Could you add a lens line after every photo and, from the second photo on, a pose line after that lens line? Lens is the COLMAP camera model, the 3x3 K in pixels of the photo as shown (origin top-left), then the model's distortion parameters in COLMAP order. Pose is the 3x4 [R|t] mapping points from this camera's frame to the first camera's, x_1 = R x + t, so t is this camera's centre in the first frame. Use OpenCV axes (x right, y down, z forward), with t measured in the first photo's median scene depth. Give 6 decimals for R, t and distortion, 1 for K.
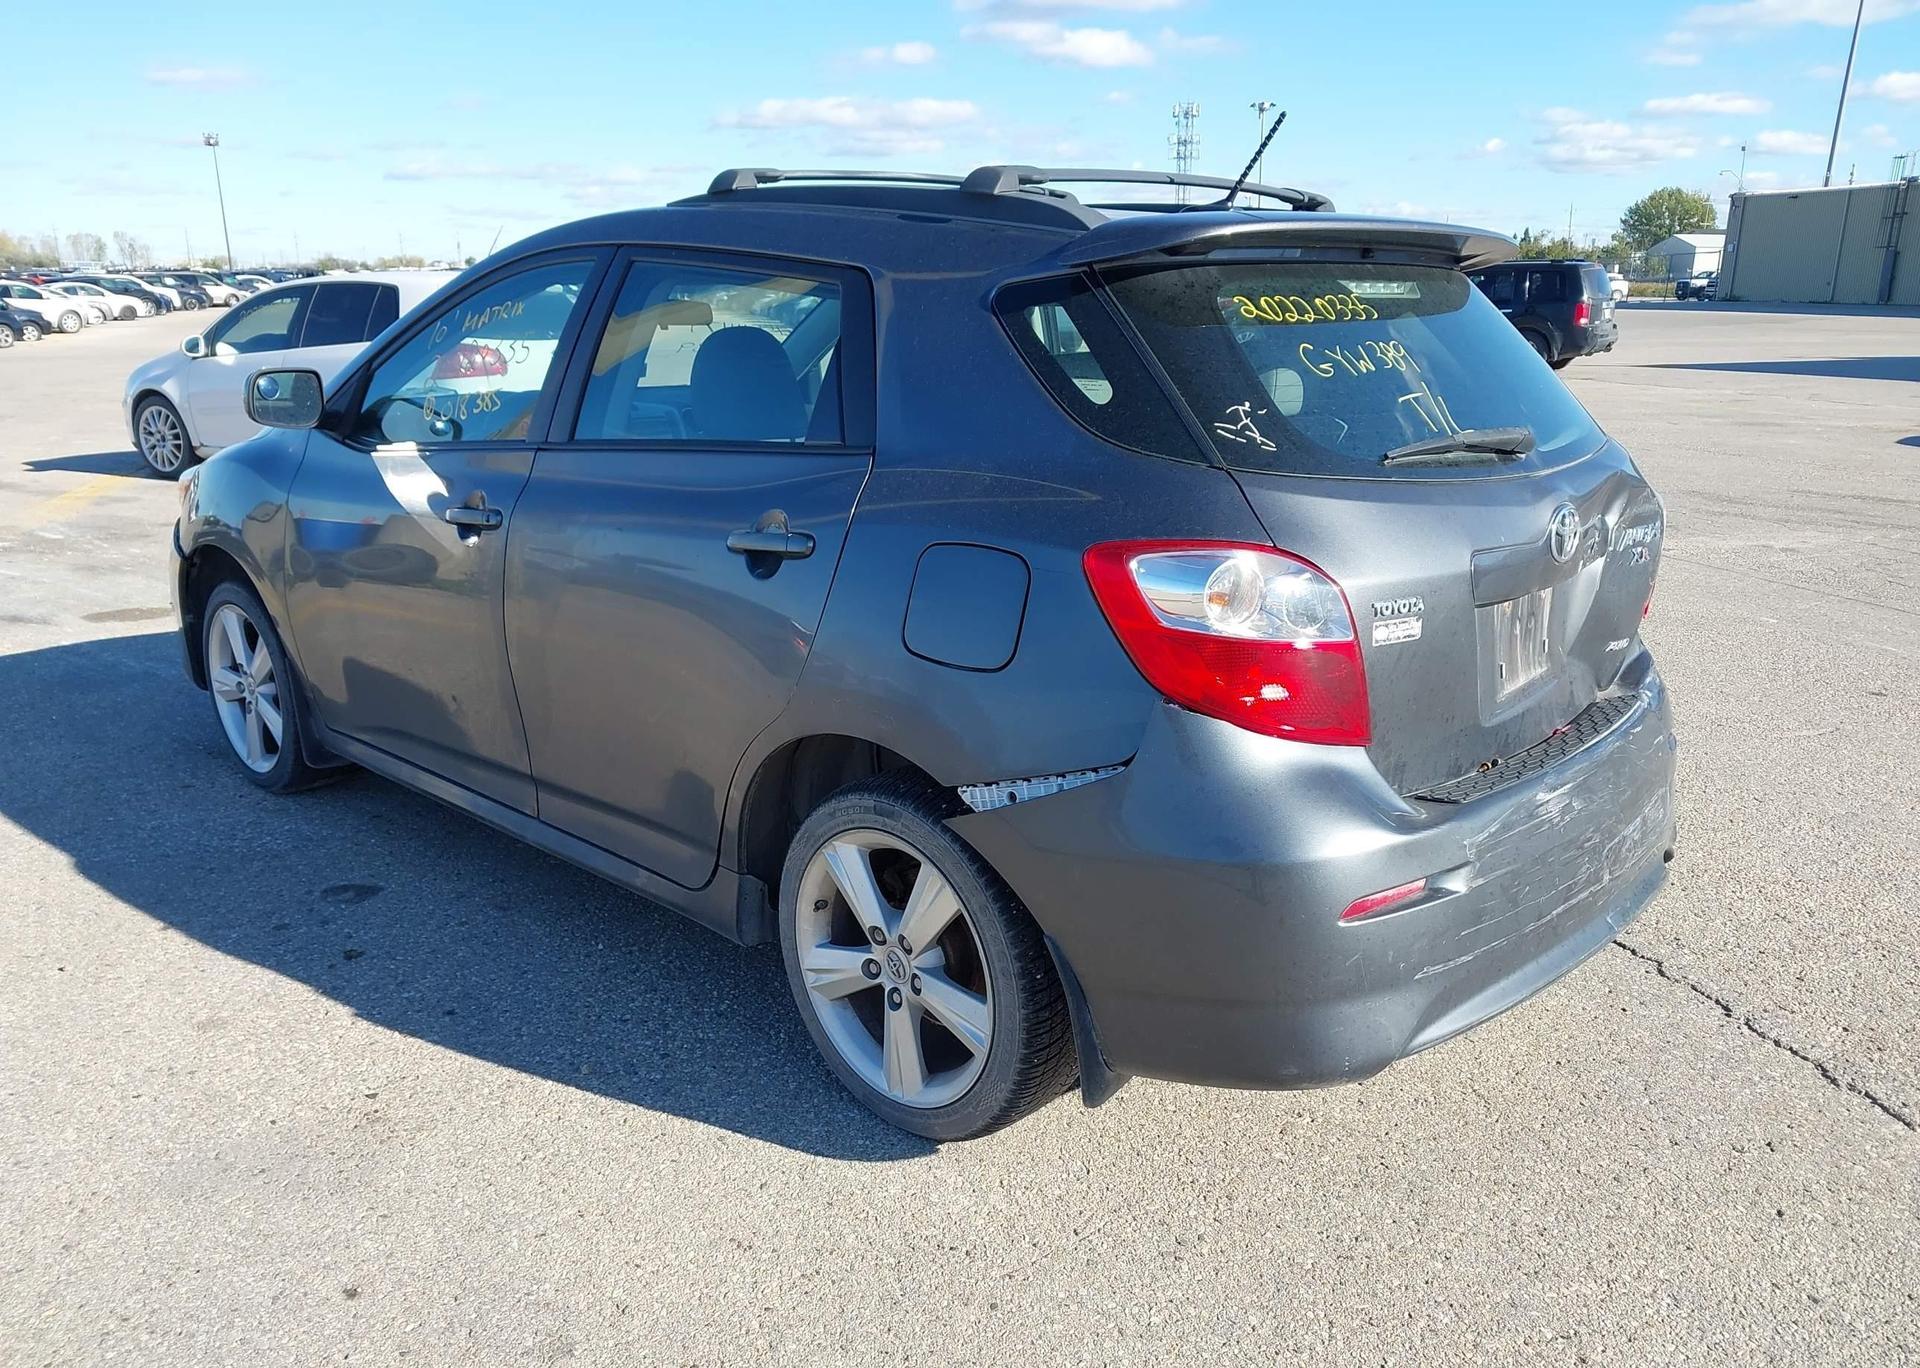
lens RADIAL K [[1528.4, 0, 977.8], [0, 1528.4, 685.2], [0, 0, 1]] dist [0.020783, -0.026544]
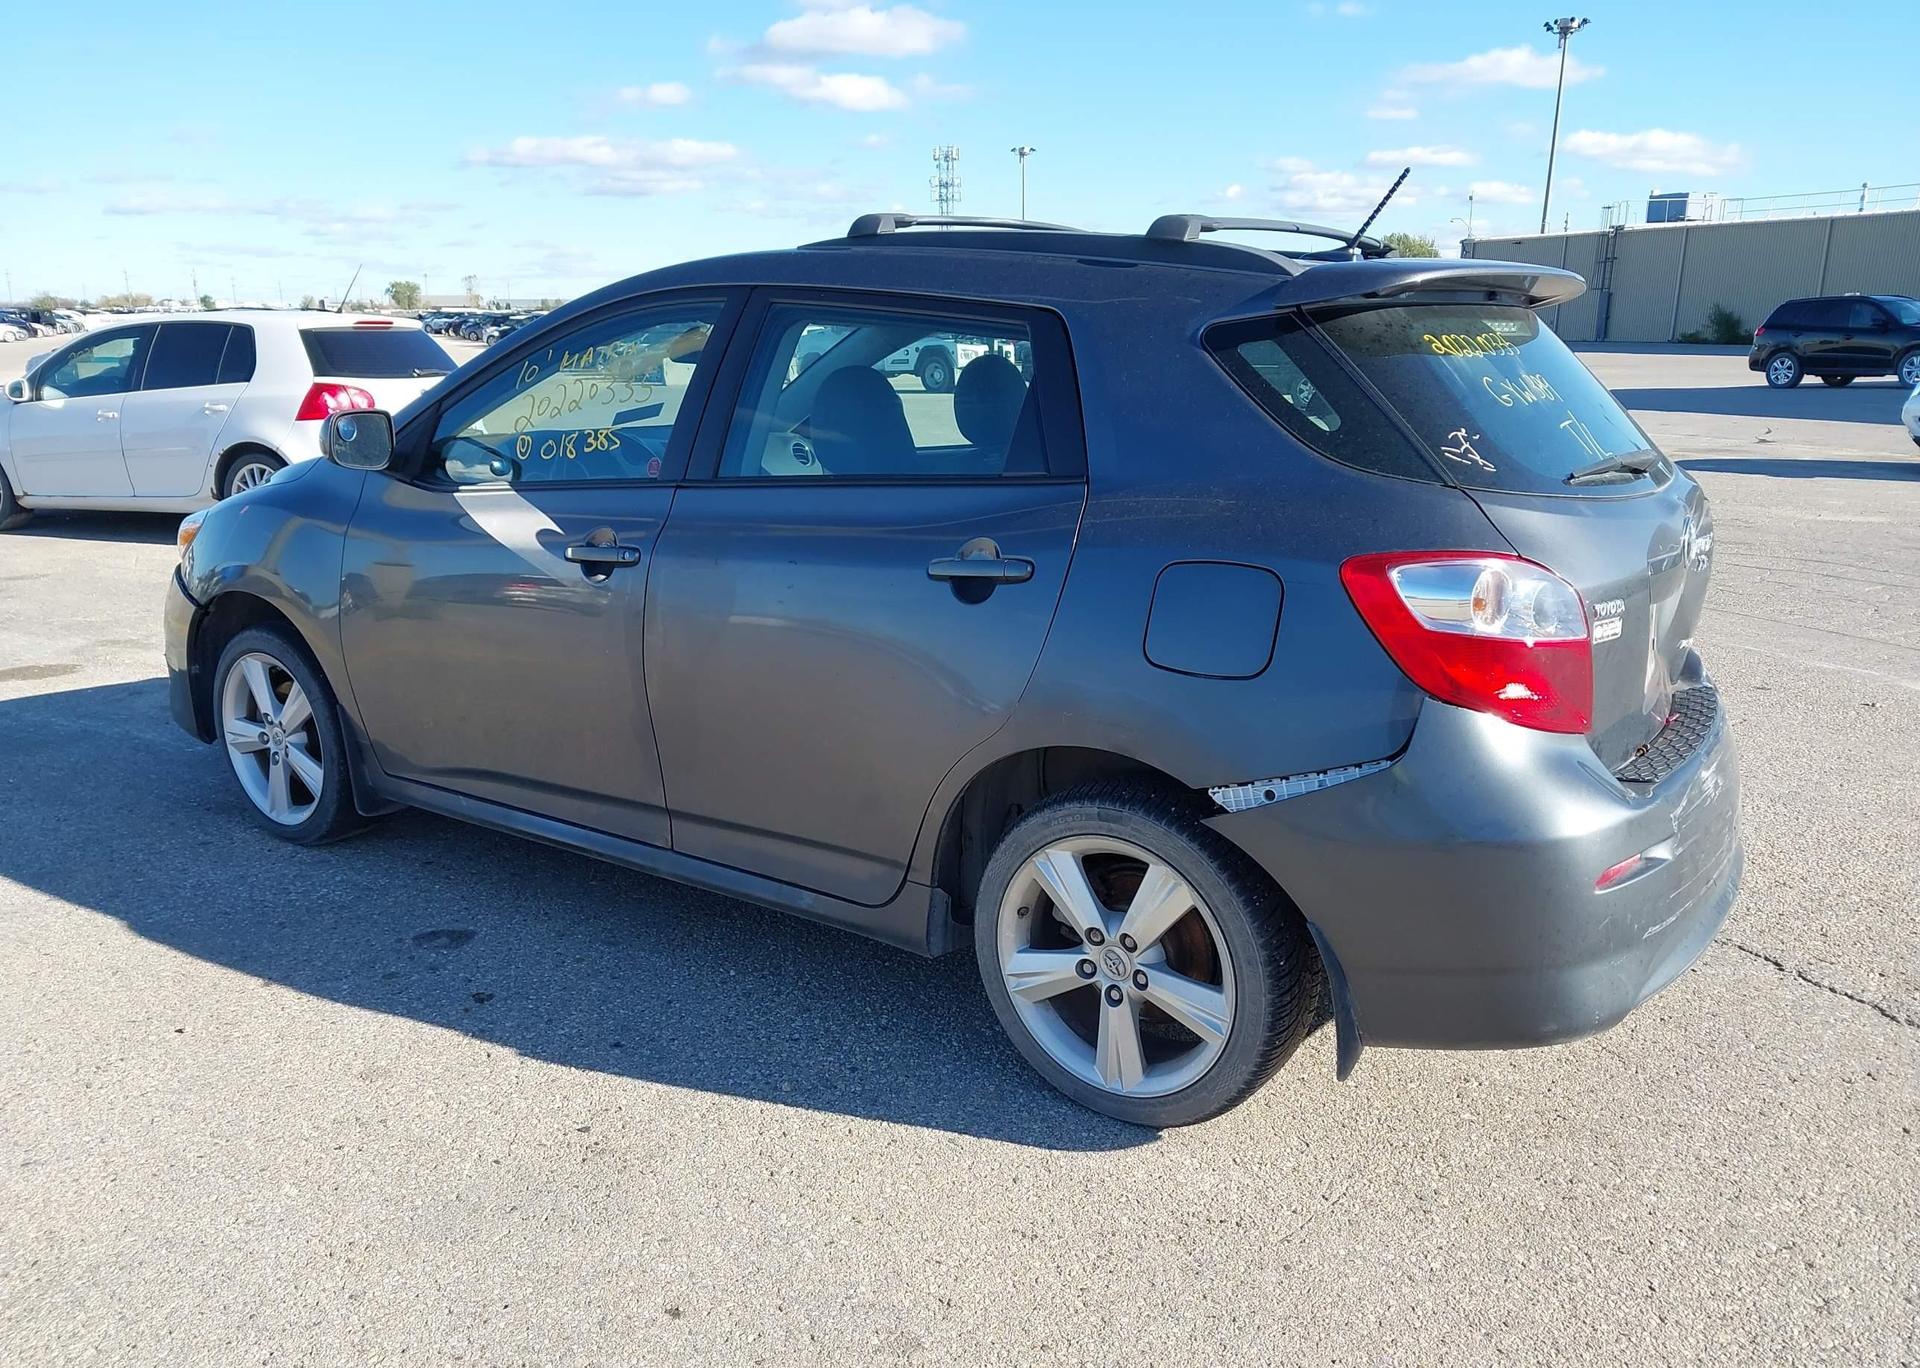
lens RADIAL K [[1528.4, 0, 945.9], [0, 1528.4, 684.0], [0, 0, 1]] dist [0.020783, -0.026544]
pose [[0.989050, -0.034965, 0.143378, -0.292321], [0.038518, 0.999014, -0.022078, 0.008129], [-0.142465, 0.027358, 0.989422, -0.033093]]
